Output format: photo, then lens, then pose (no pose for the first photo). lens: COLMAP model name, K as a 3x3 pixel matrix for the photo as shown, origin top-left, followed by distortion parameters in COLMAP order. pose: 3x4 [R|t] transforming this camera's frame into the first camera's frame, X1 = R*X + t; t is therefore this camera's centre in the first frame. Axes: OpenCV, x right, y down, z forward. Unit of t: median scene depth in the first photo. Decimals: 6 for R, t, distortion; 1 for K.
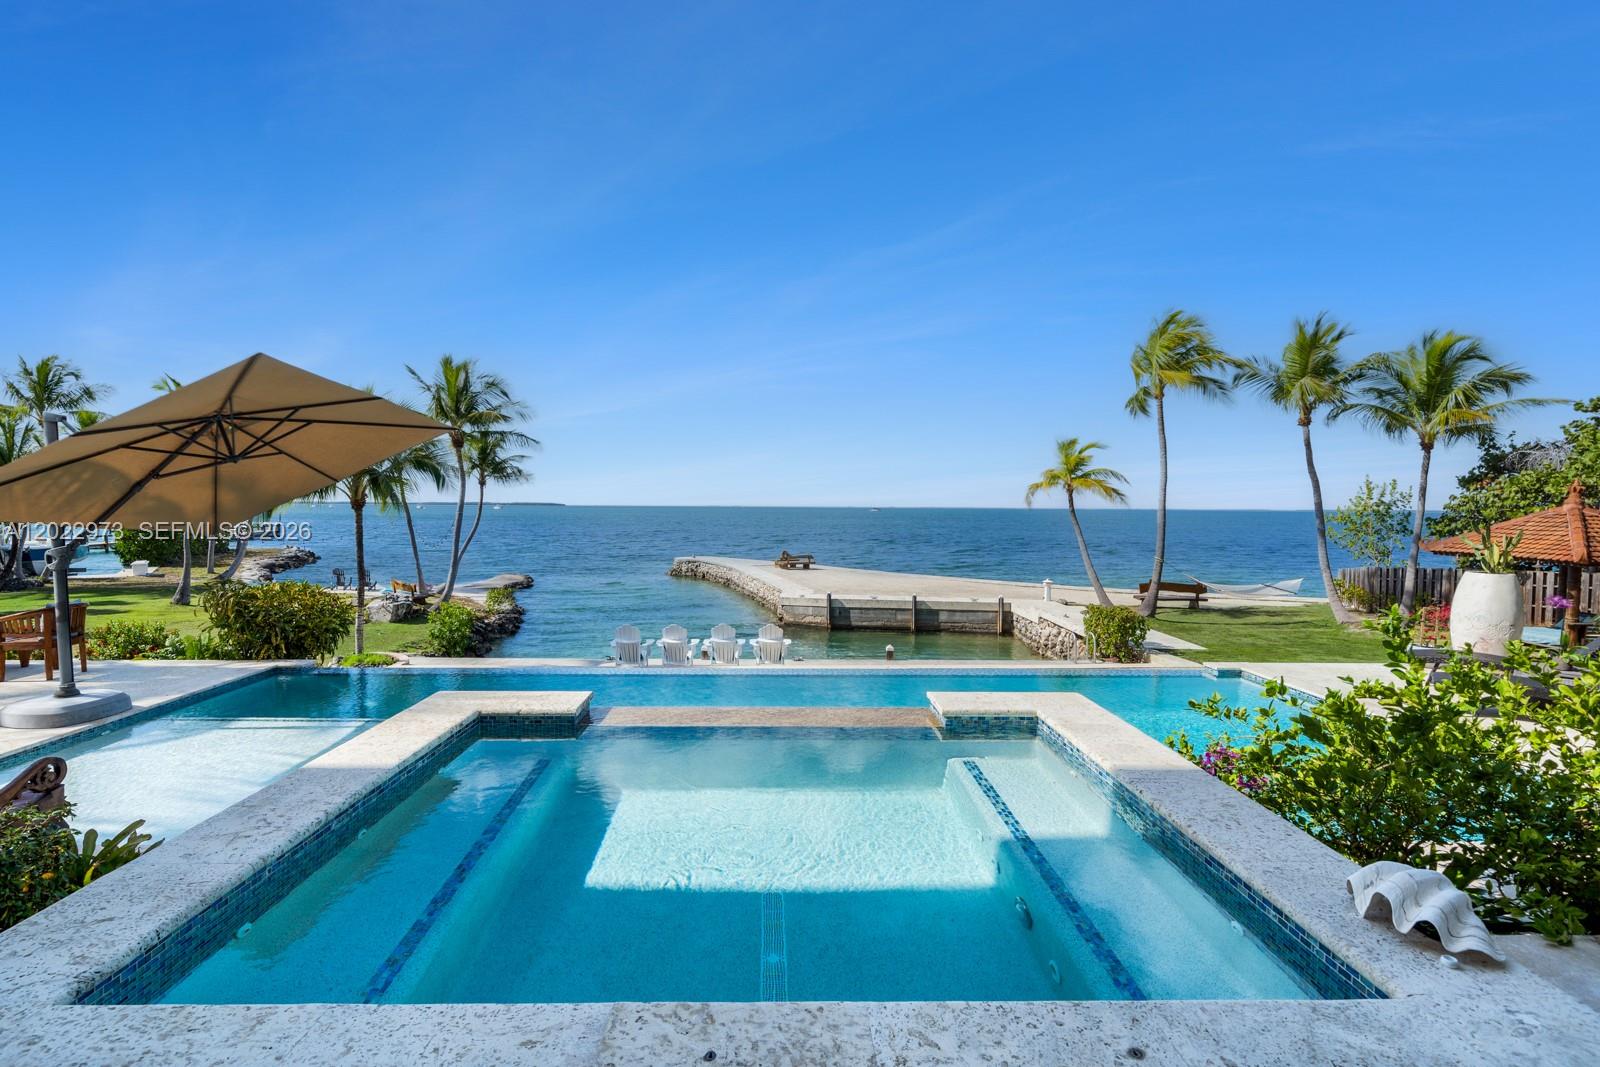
lens RADIAL K [[724.1, 0, 839.5], [0, 724.1, 539.9], [0, 0, 1]] dist [-0.016288, 0.000513]
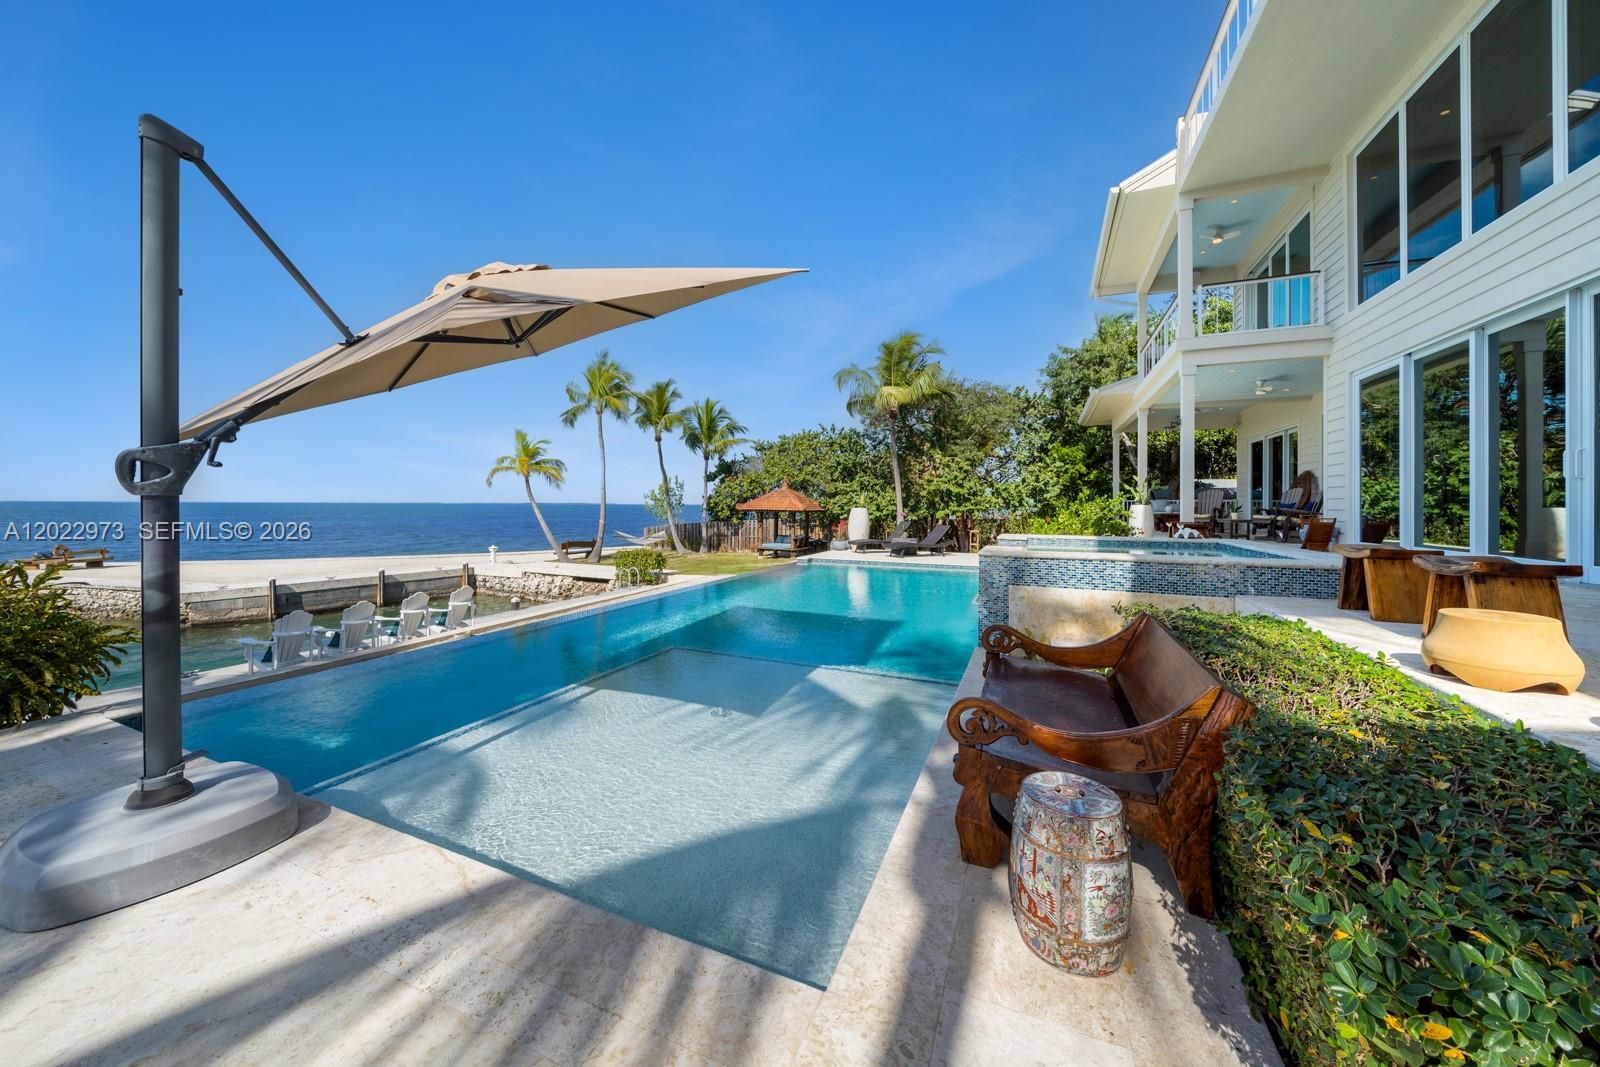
lens RADIAL K [[564.1, 0, 746.2], [0, 564.1, 505.2], [0, 0, 1]] dist [-0.008671, 0.000149]
pose [[0.478738, -0.005963, 0.877937, -0.418768], [0.042416, 0.998966, -0.016344, 0.022063], [-0.876932, 0.045063, 0.478497, 0.184677]]
